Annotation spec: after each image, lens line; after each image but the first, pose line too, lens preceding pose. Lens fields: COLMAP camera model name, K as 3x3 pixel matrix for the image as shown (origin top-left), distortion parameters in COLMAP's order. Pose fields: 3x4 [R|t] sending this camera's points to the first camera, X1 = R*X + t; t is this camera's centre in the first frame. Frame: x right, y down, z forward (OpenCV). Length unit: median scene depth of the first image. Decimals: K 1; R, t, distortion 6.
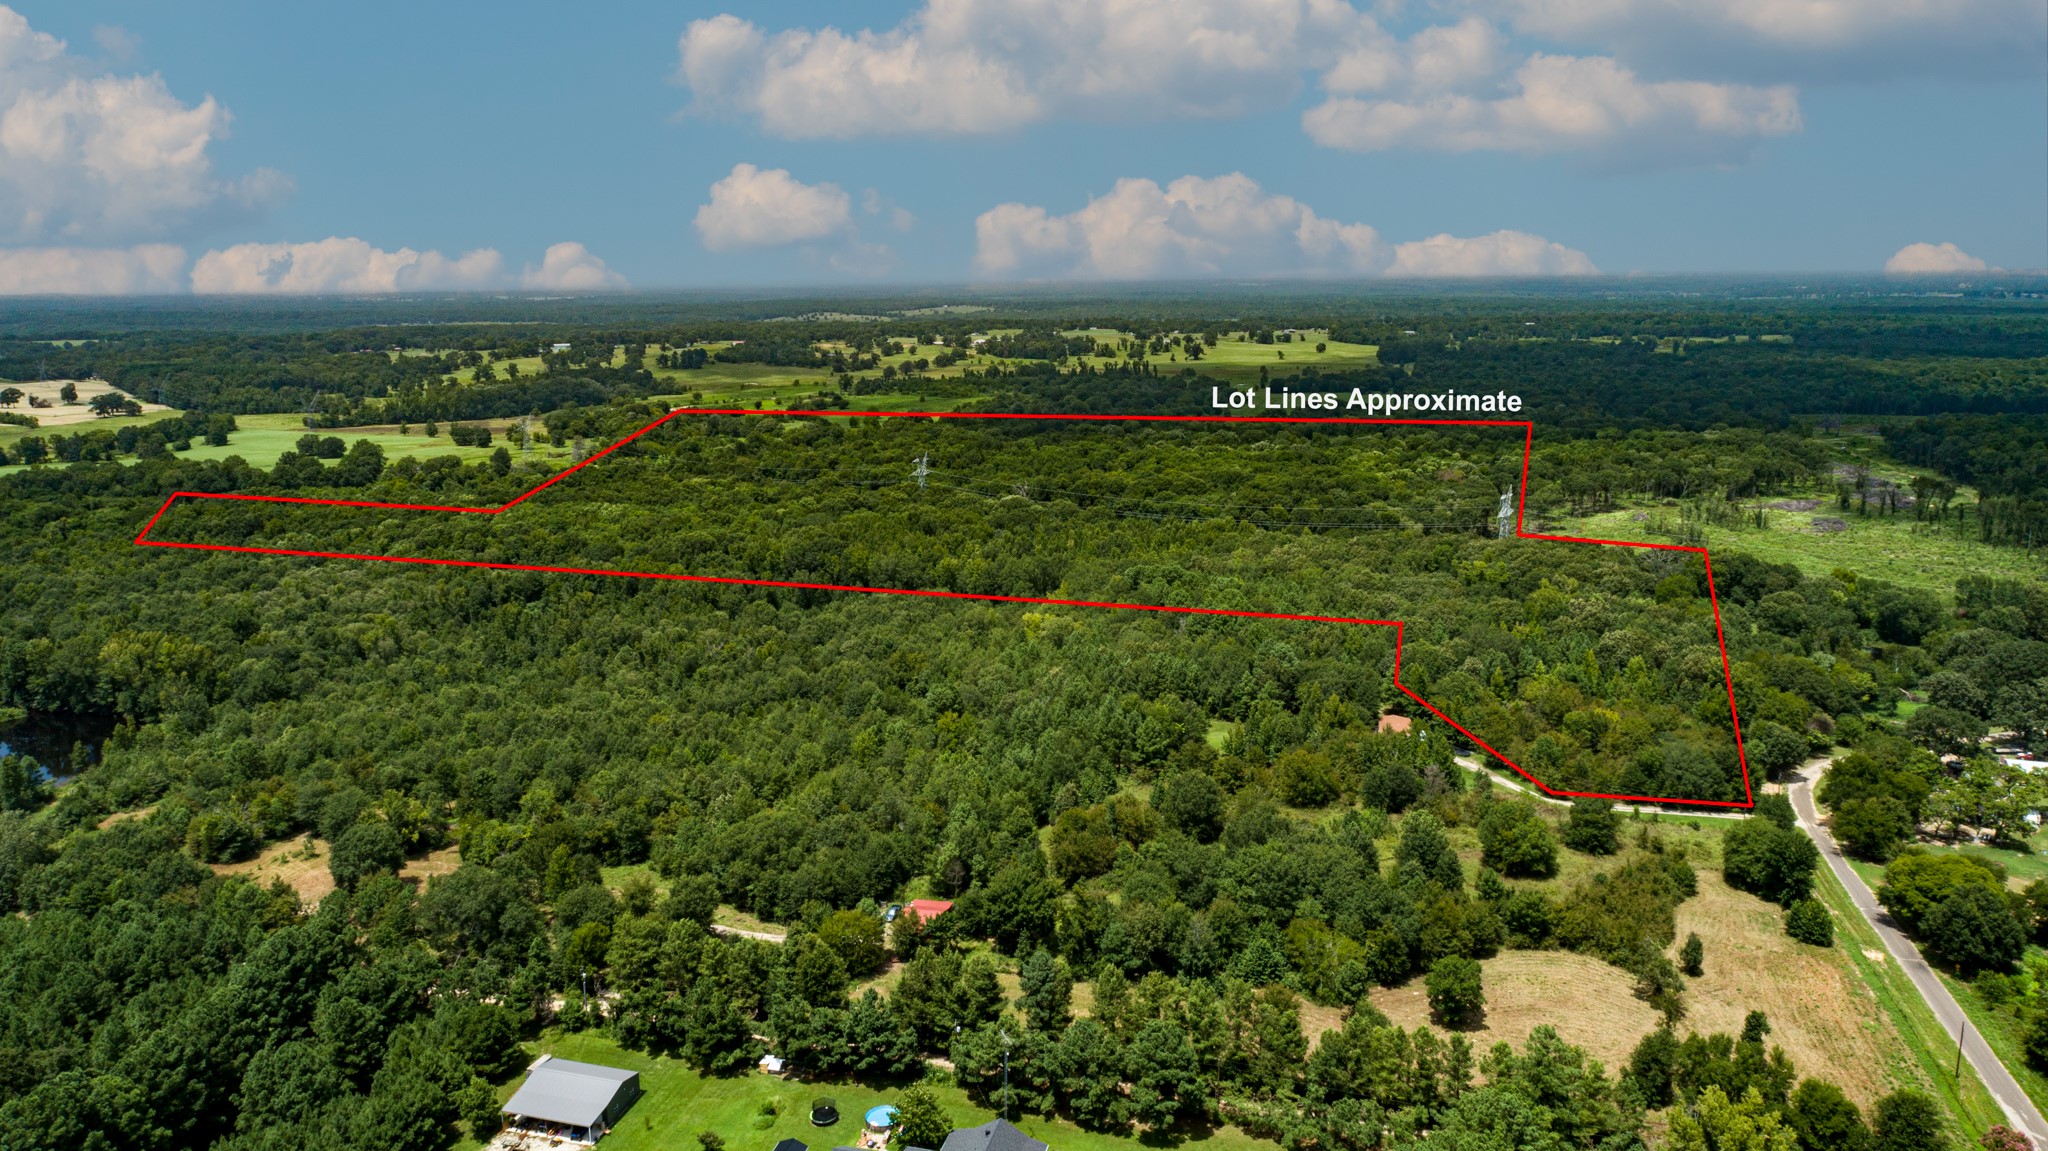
lens RADIAL K [[1382.0, 0, 1024.0], [0, 1382.0, 575.5], [0, 0, 1]] dist [-0.009046, 0.006319]
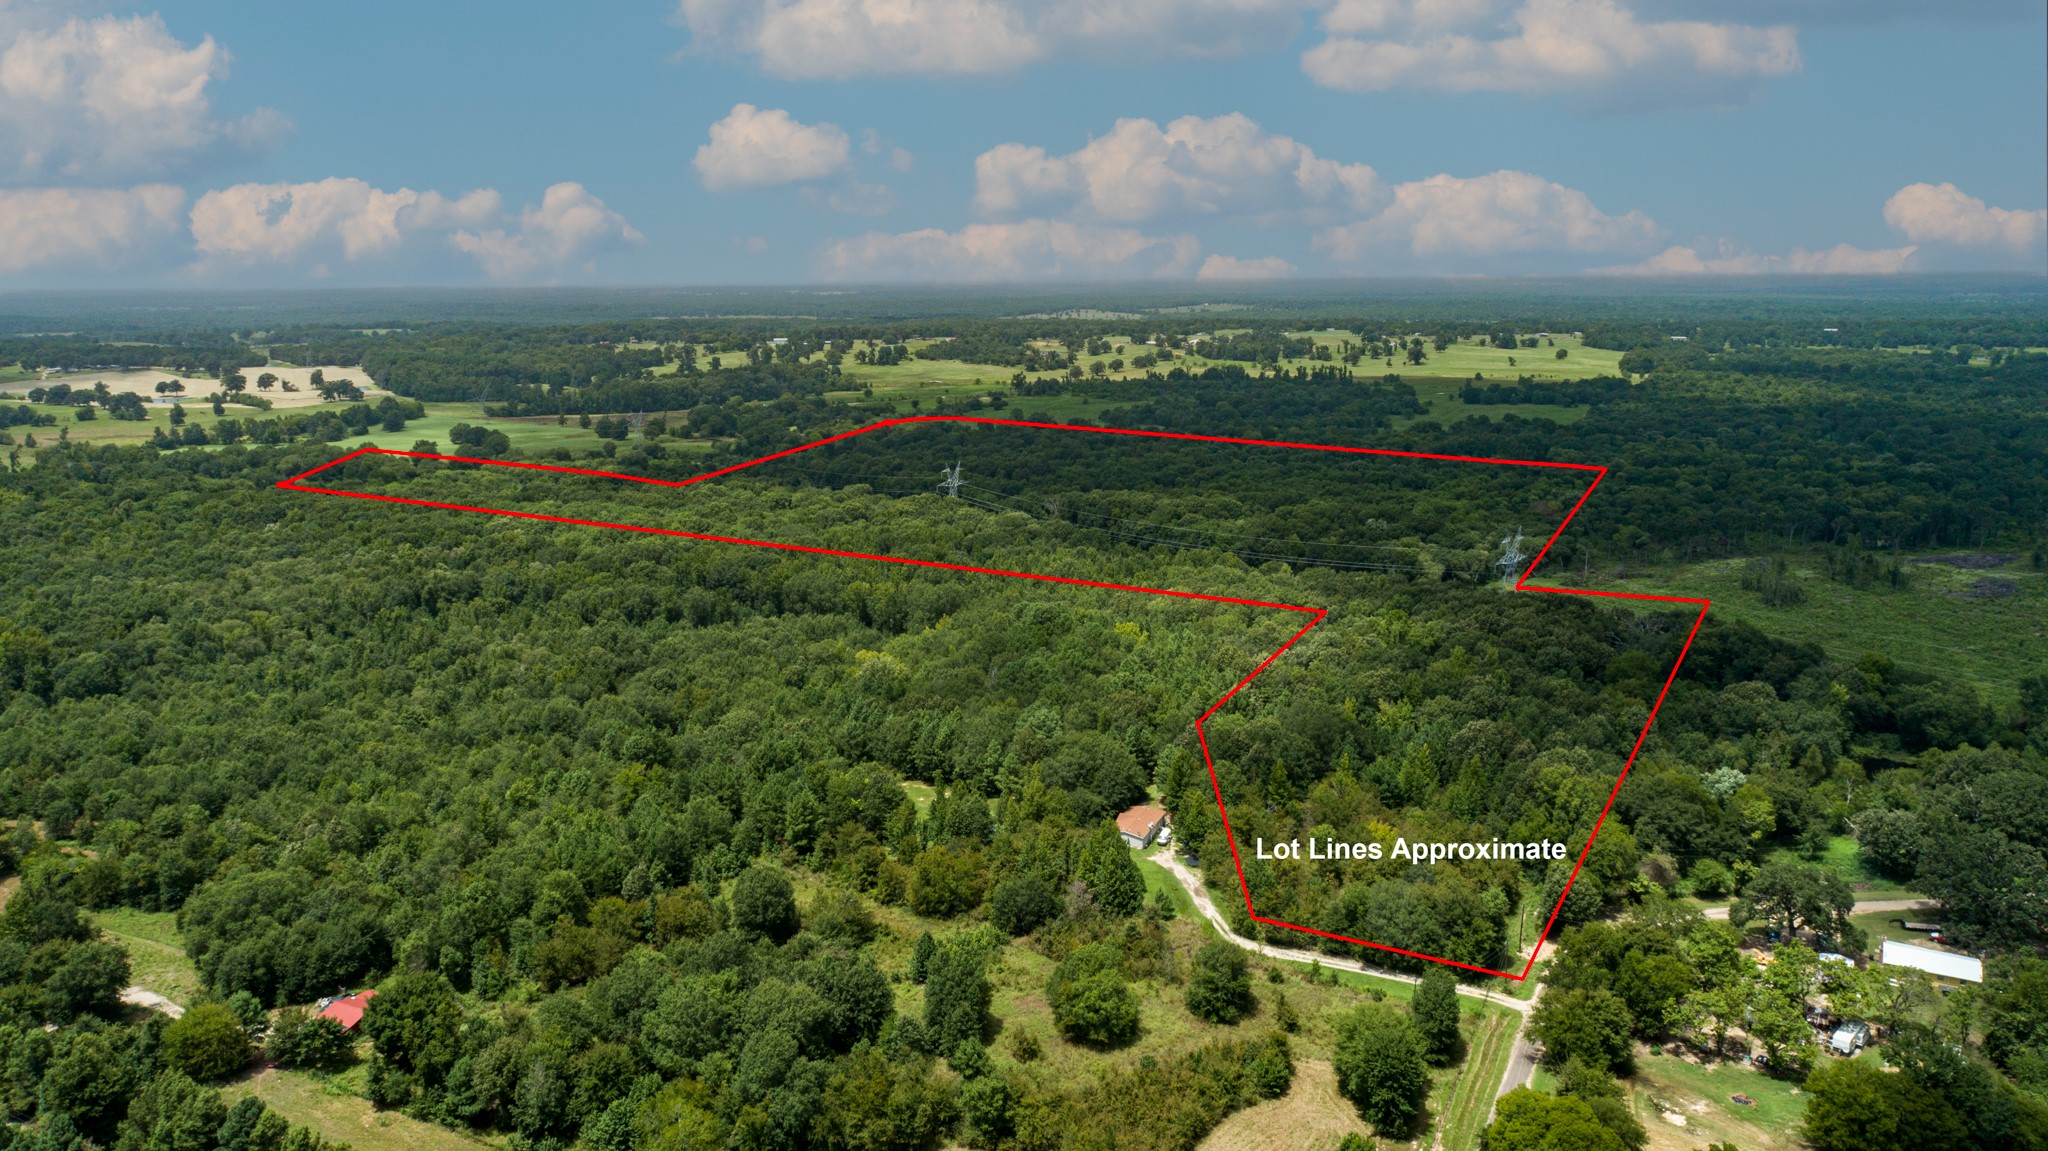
lens RADIAL K [[1382.0, 0, 1024.0], [0, 1382.0, 575.5], [0, 0, 1]] dist [-0.009046, 0.006319]
pose [[0.976268, 0.049150, -0.210917, 0.071136], [-0.048609, 0.998788, 0.007748, -0.008186], [0.211042, 0.002688, 0.977473, 0.031611]]
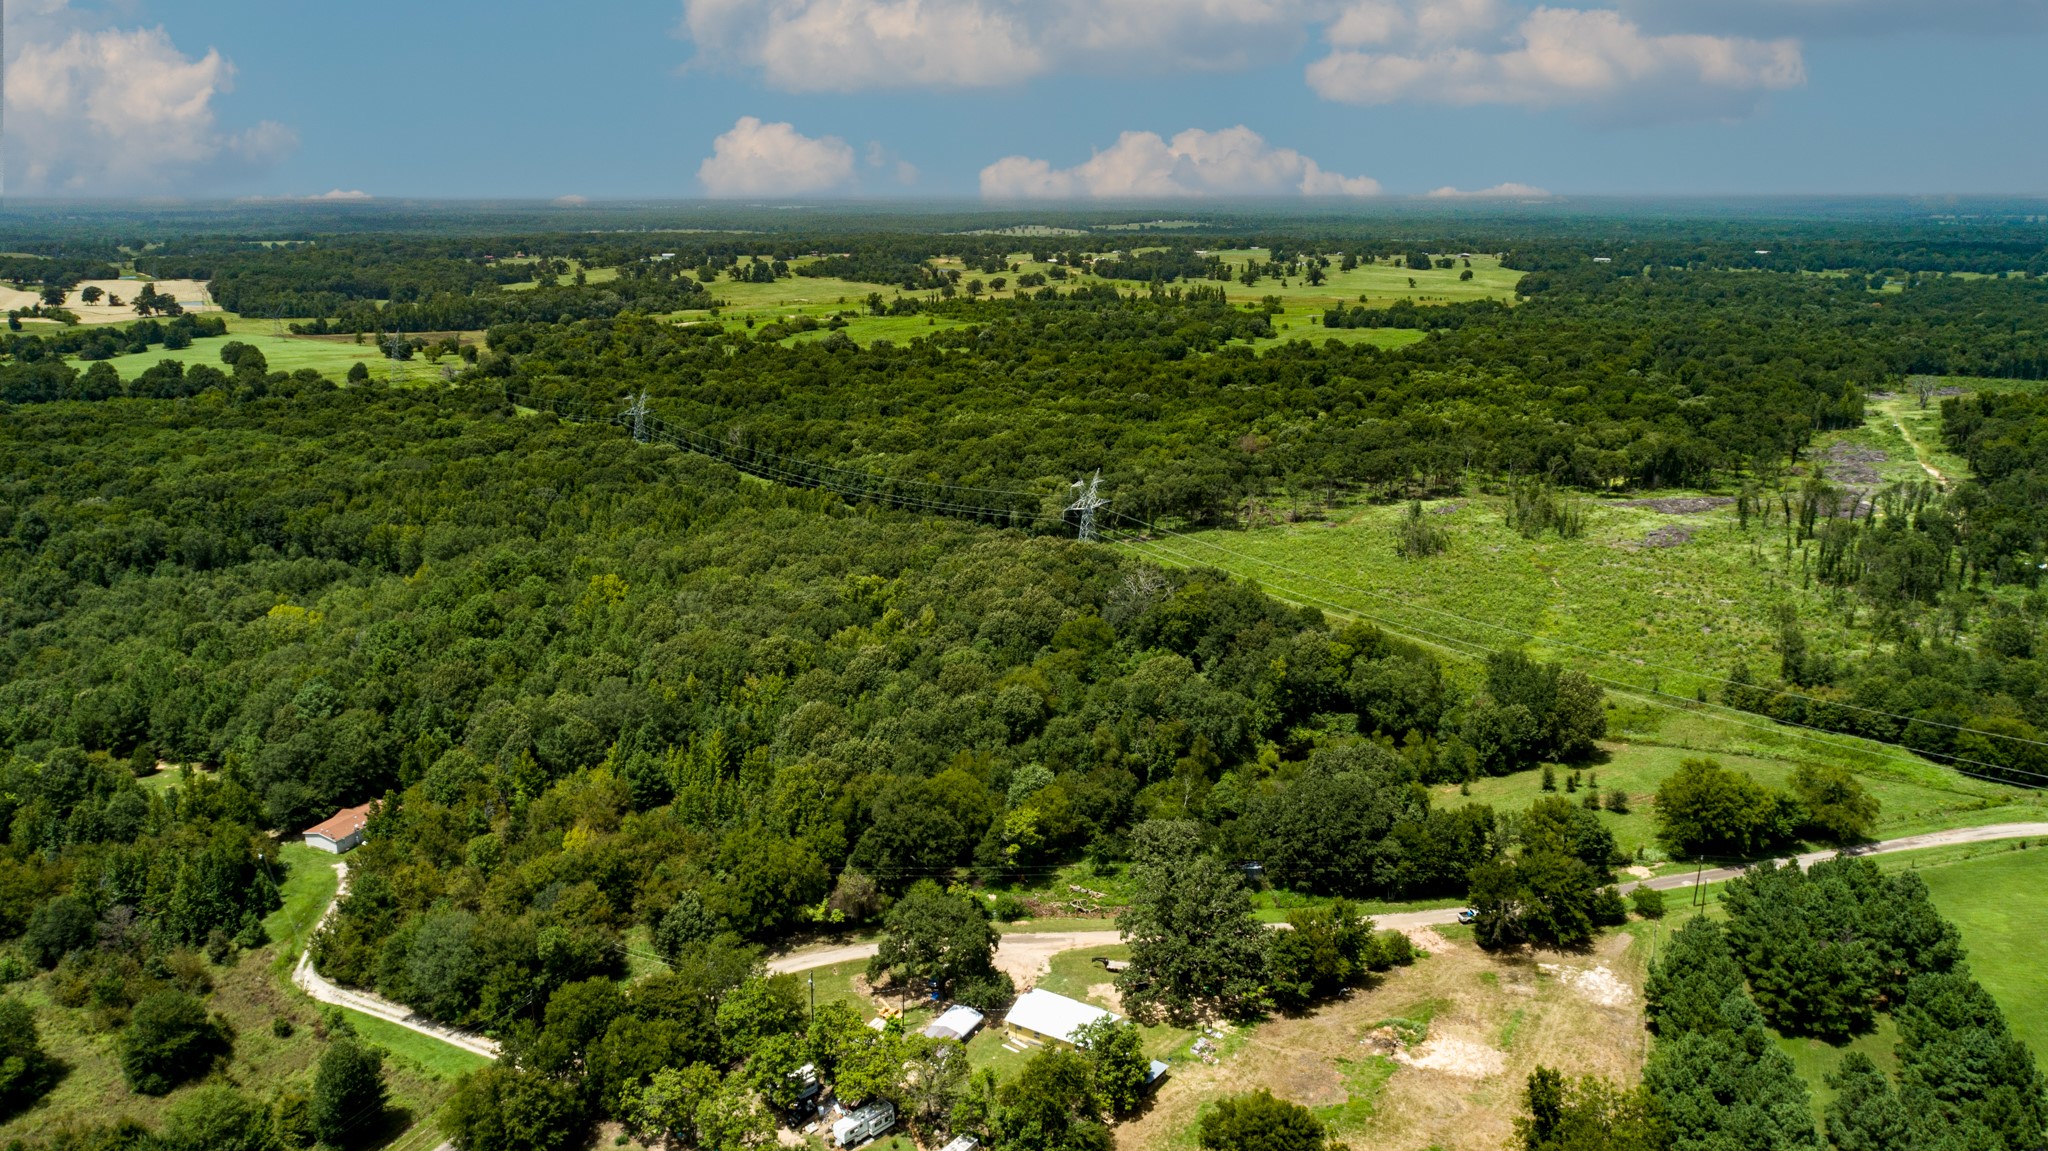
lens RADIAL K [[1382.0, 0, 1024.0], [0, 1382.0, 575.5], [0, 0, 1]] dist [-0.009046, 0.006319]
pose [[0.975555, 0.068459, -0.208821, 0.144632], [-0.055883, 0.996283, 0.065548, -0.016401], [0.212532, -0.052277, 0.975755, 0.071324]]
